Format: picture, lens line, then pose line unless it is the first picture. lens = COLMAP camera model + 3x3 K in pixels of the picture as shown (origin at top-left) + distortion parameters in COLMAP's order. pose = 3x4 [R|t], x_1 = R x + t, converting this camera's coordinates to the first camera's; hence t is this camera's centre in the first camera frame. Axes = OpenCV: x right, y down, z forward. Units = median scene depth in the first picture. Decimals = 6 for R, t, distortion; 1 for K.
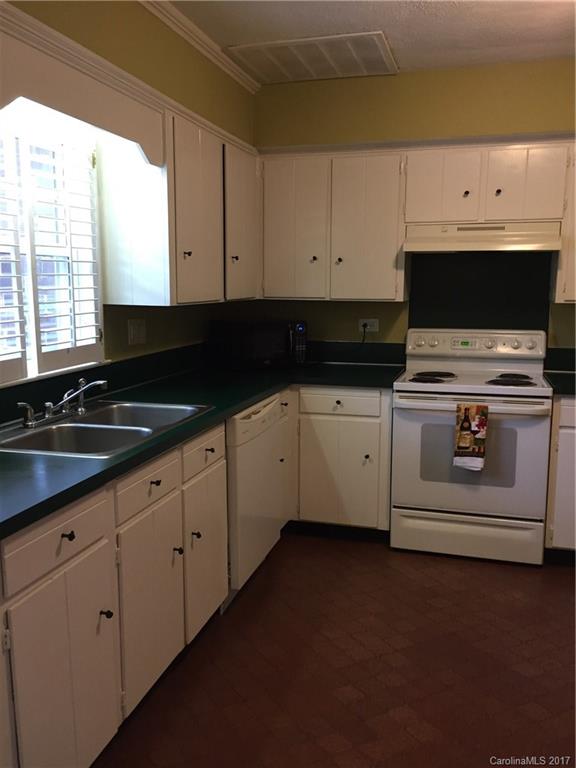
lens RADIAL K [[671.2, 0, 288.8], [0, 671.2, 385.2], [0, 0, 1]] dist [0.070646, -0.002707]
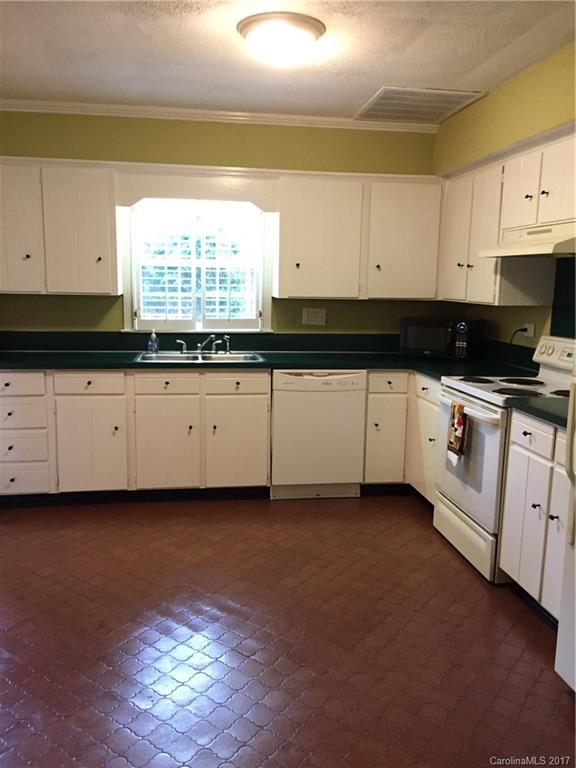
lens RADIAL K [[671.2, 0, 288.0], [0, 671.2, 384.7], [0, 0, 1]] dist [0.070646, -0.002707]
pose [[0.416241, 0.143044, -0.897932, 1.090009], [-0.157675, 0.983941, 0.083655, -0.044980], [0.895479, 0.106761, 0.432111, 0.304261]]
